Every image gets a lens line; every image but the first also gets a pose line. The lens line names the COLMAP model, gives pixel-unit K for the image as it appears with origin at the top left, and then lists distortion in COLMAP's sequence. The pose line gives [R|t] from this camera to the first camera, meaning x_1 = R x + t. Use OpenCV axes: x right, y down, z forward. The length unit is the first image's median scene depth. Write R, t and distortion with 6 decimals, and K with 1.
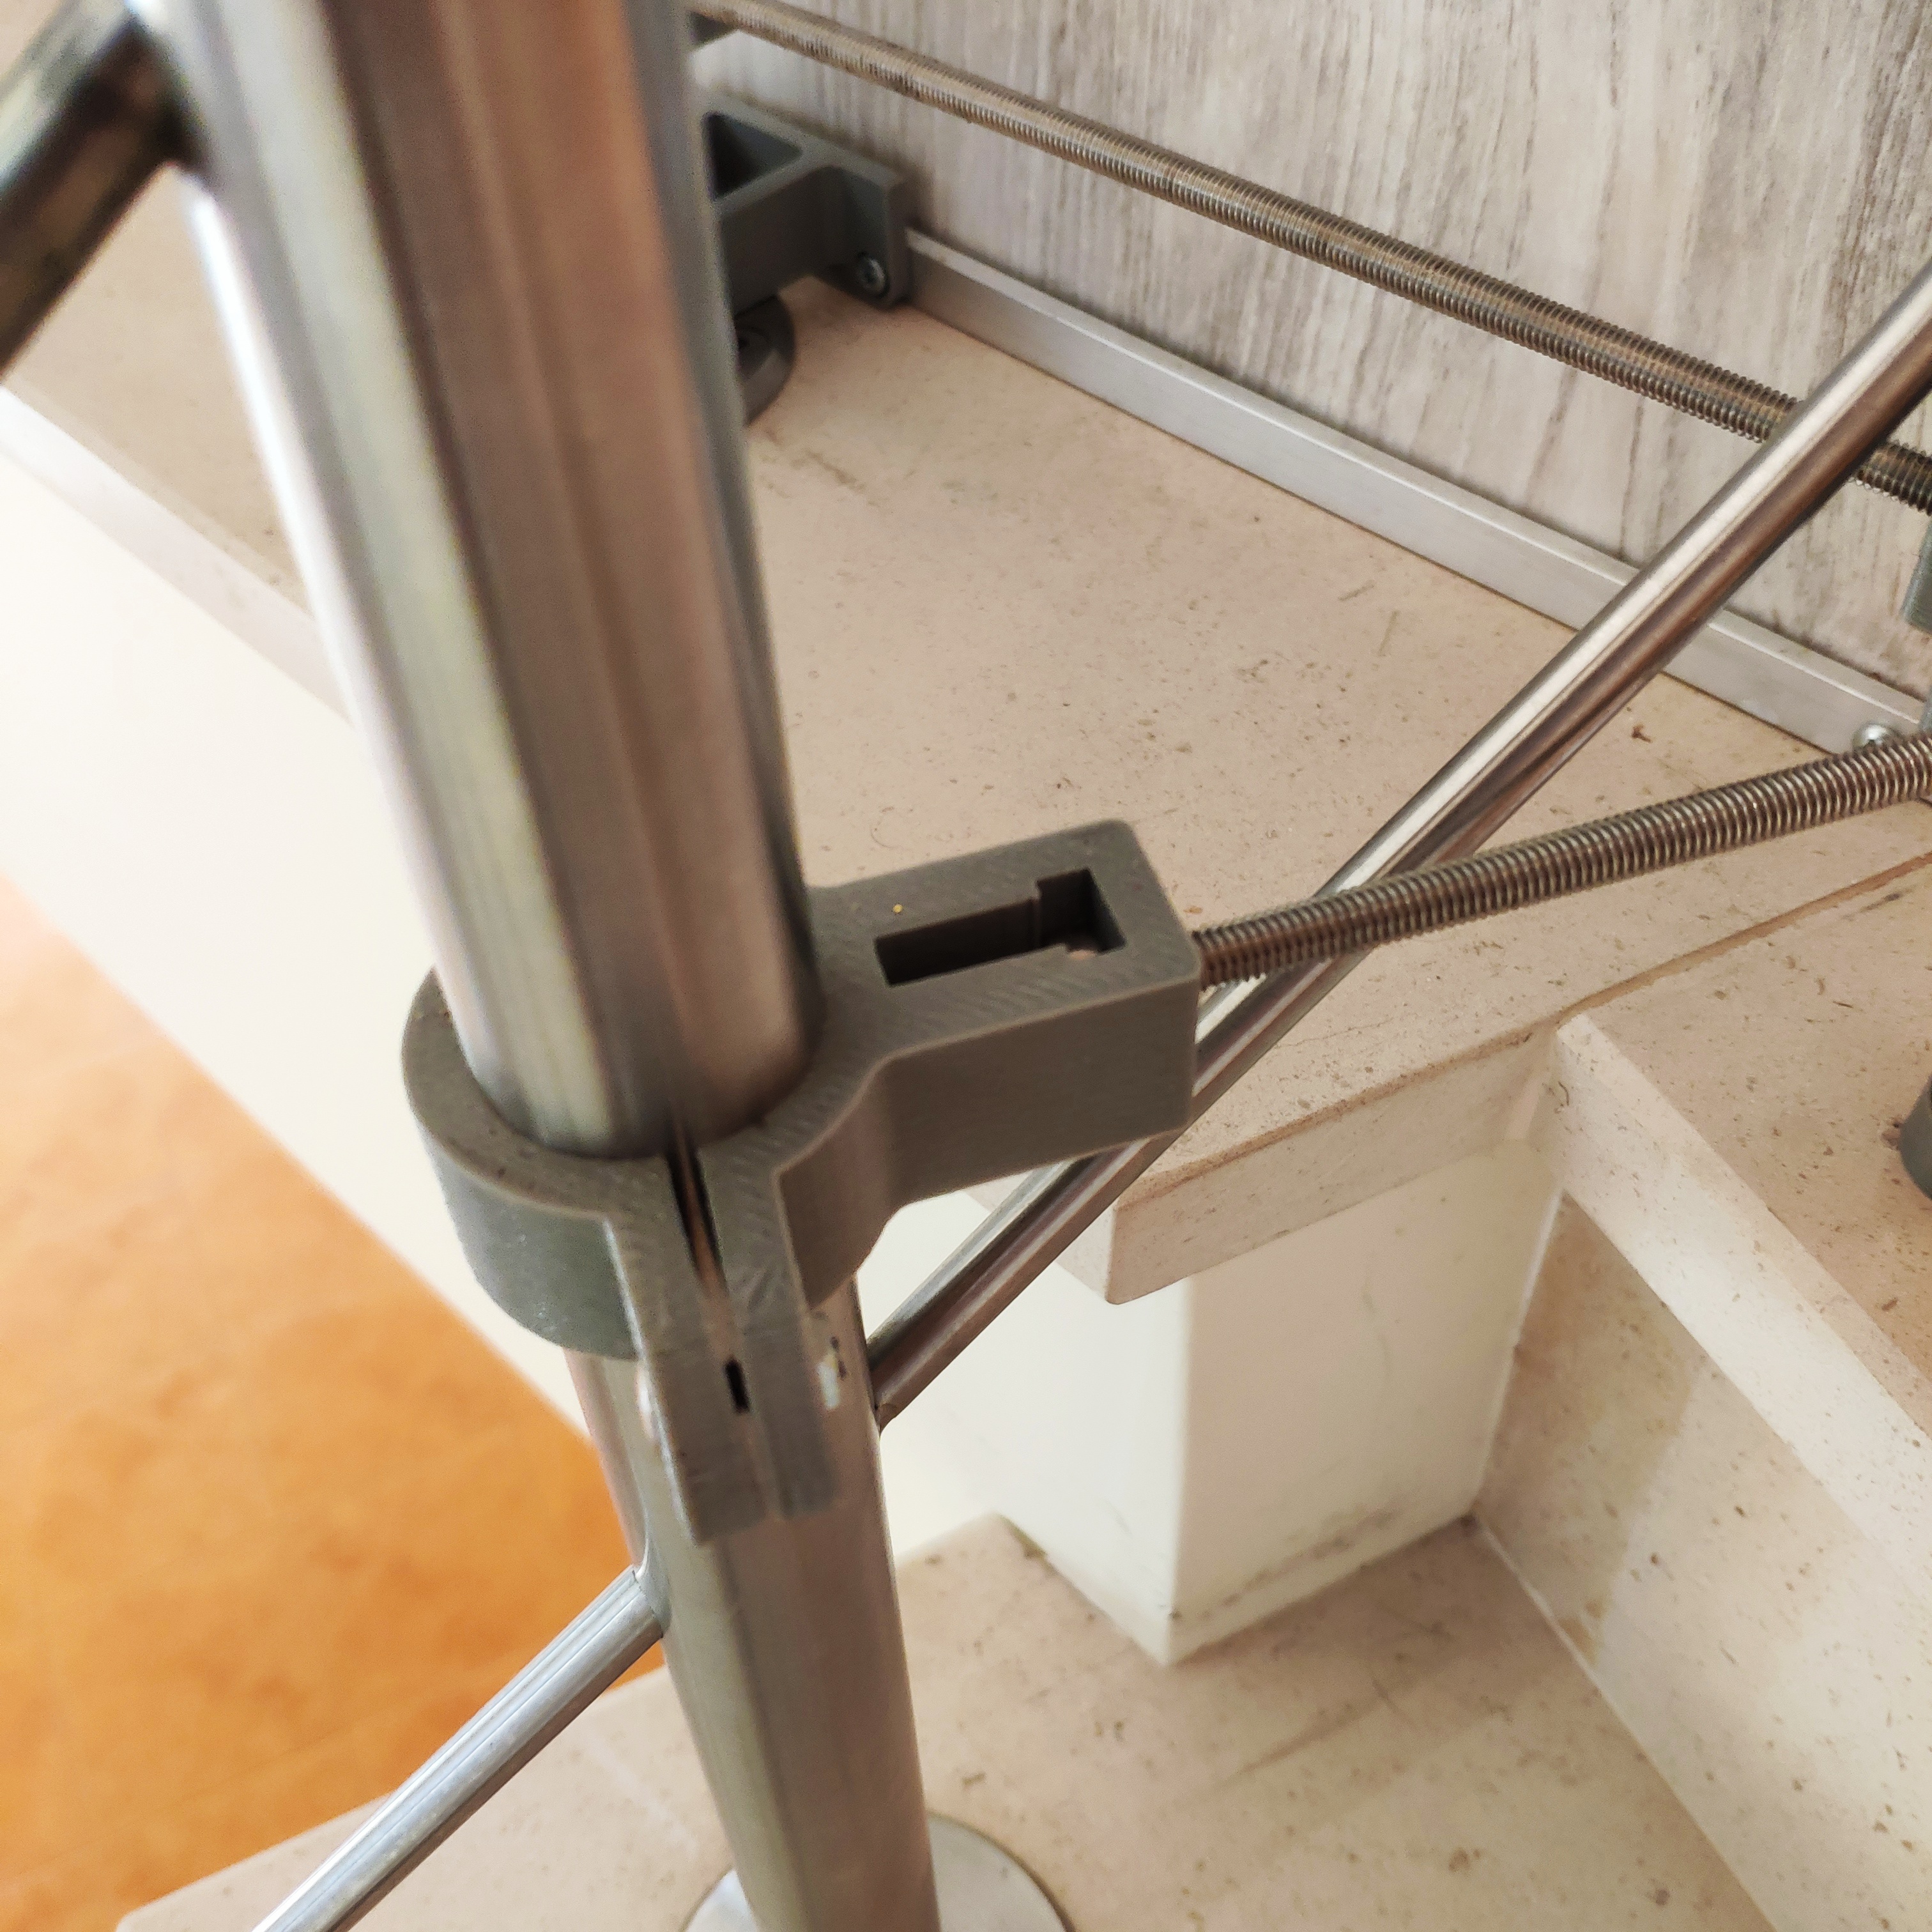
lens RADIAL K [[2001.8, 0, 961.5], [0, 2001.8, 964.4], [0, 0, 1]] dist [0.005855, 0.000000]
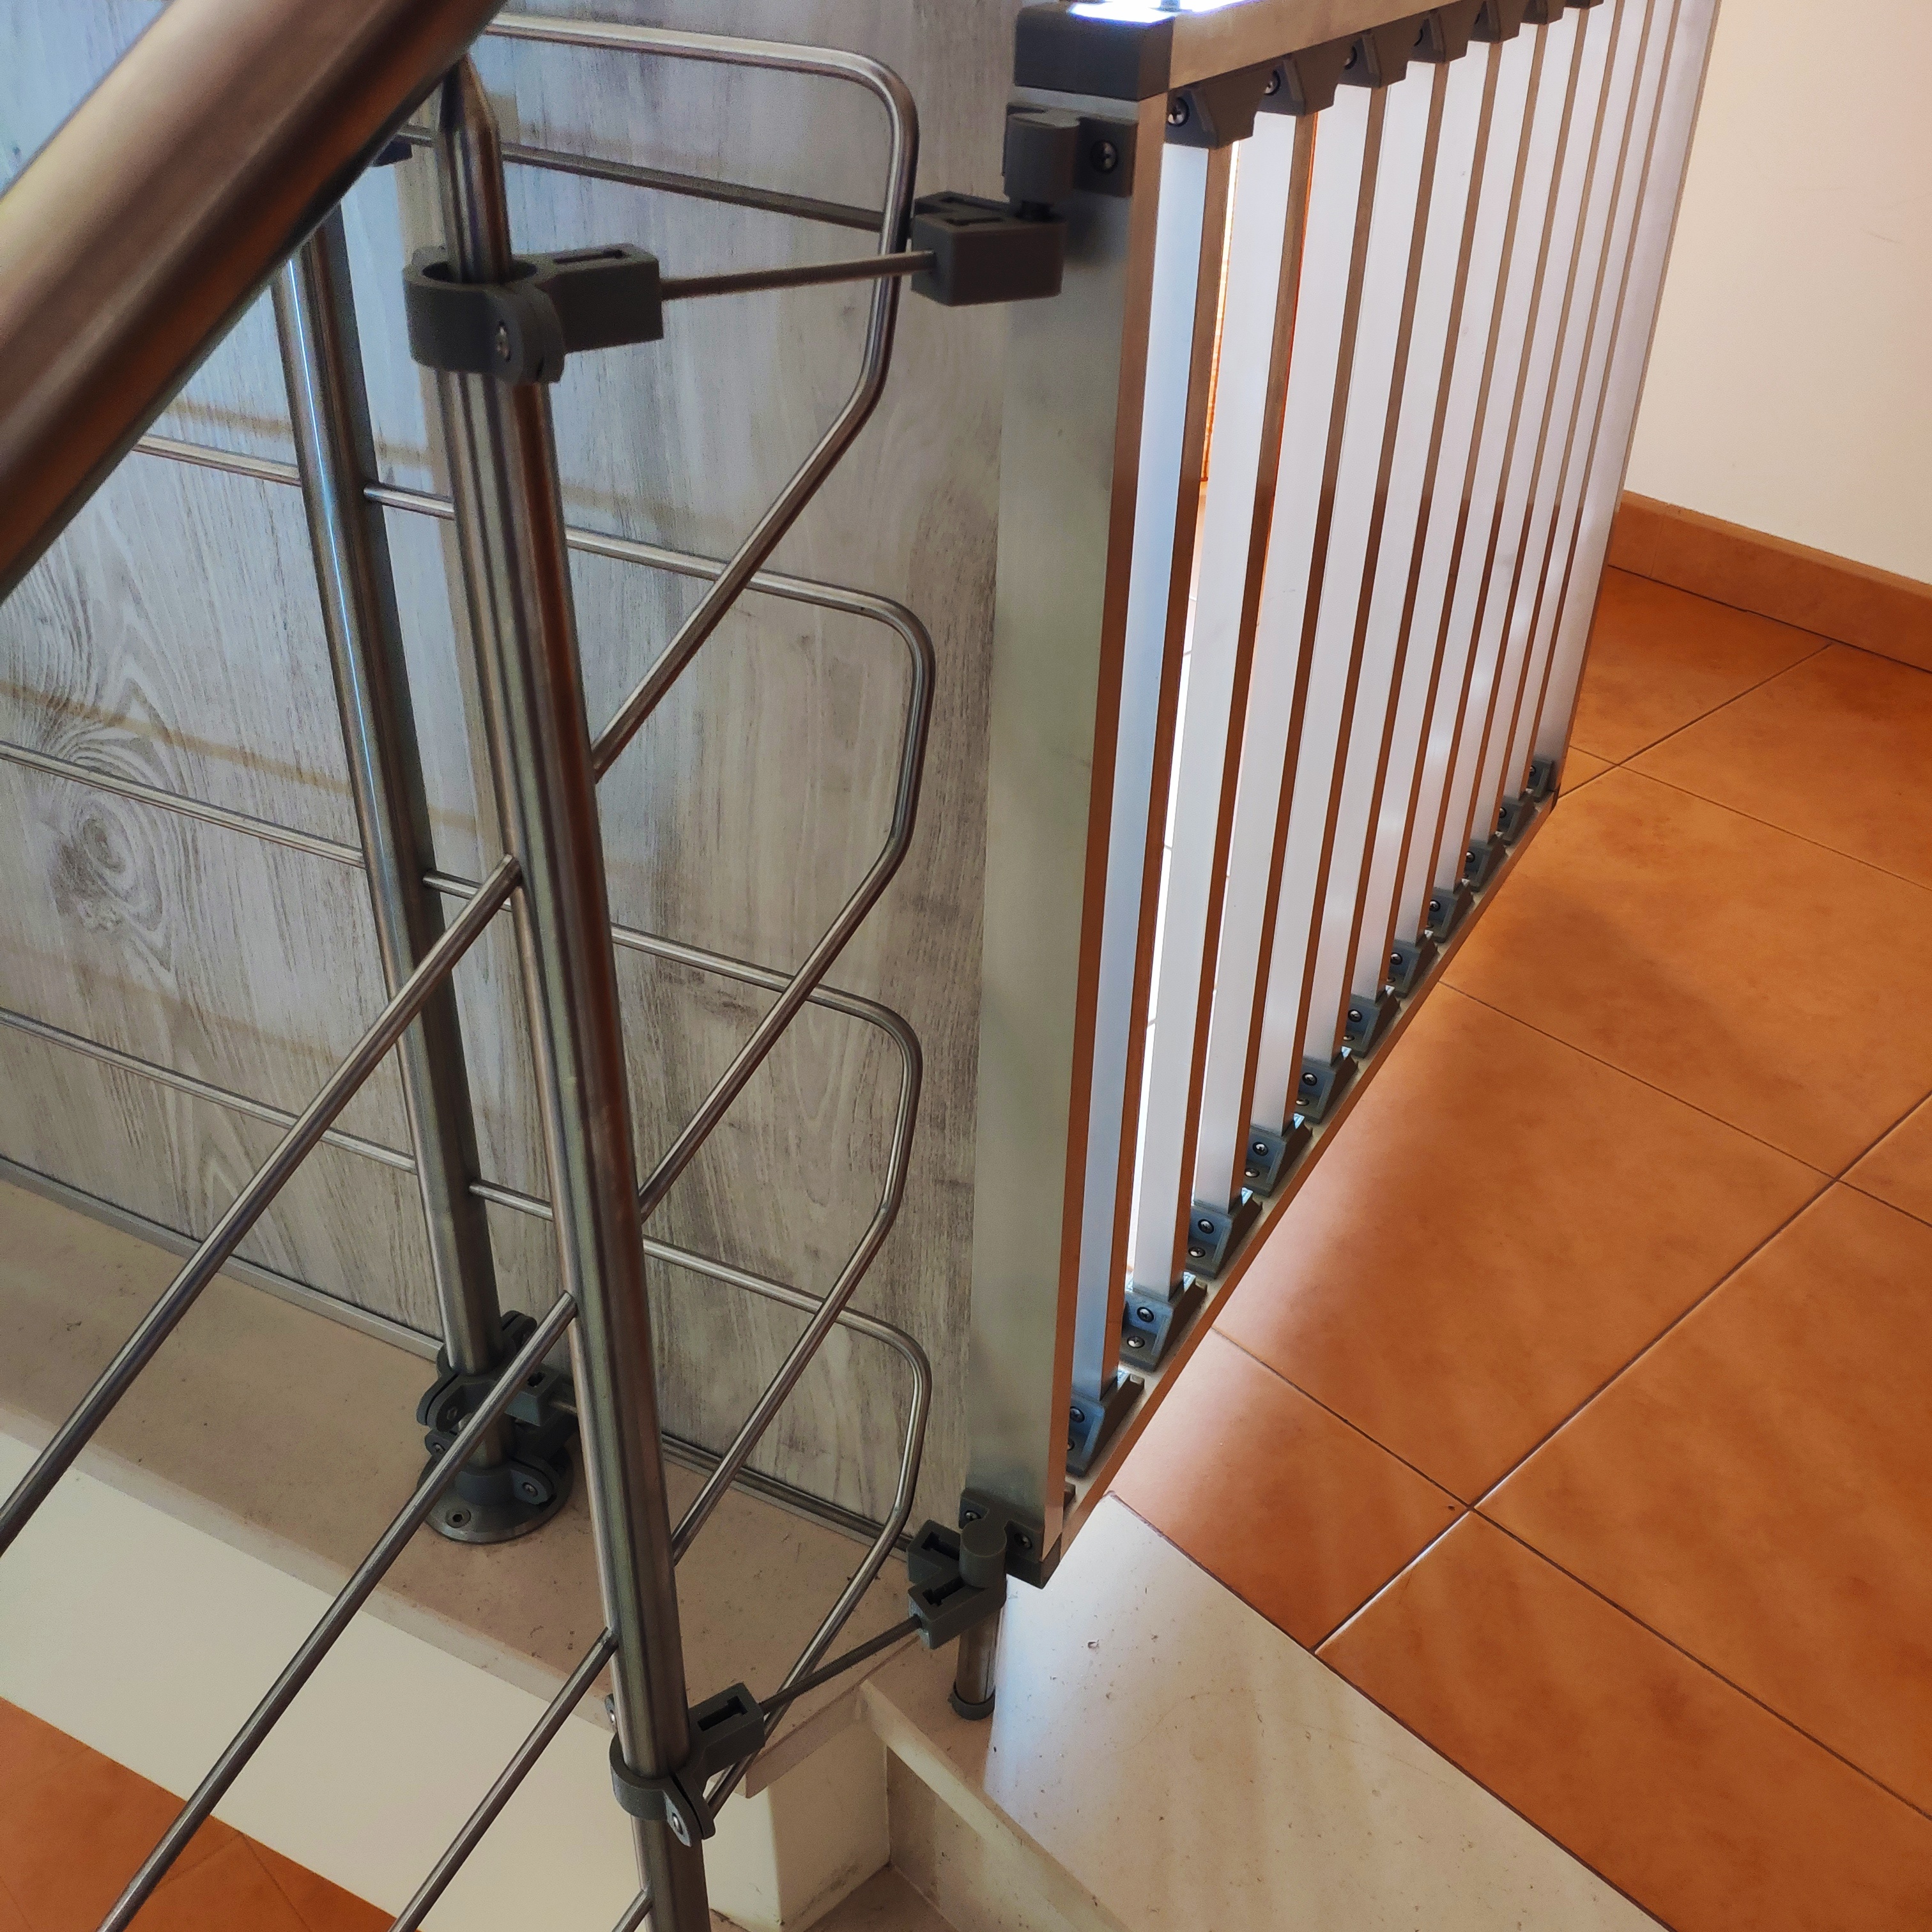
lens RADIAL K [[2001.8, 0, 969.3], [0, 2001.8, 958.2], [0, 0, 1]] dist [0.005855, 0.000000]
pose [[0.955068, -0.118772, 0.271550, -0.327955], [0.186100, 0.953385, -0.237535, -0.318049], [-0.230679, 0.277398, 0.932651, -2.709580]]
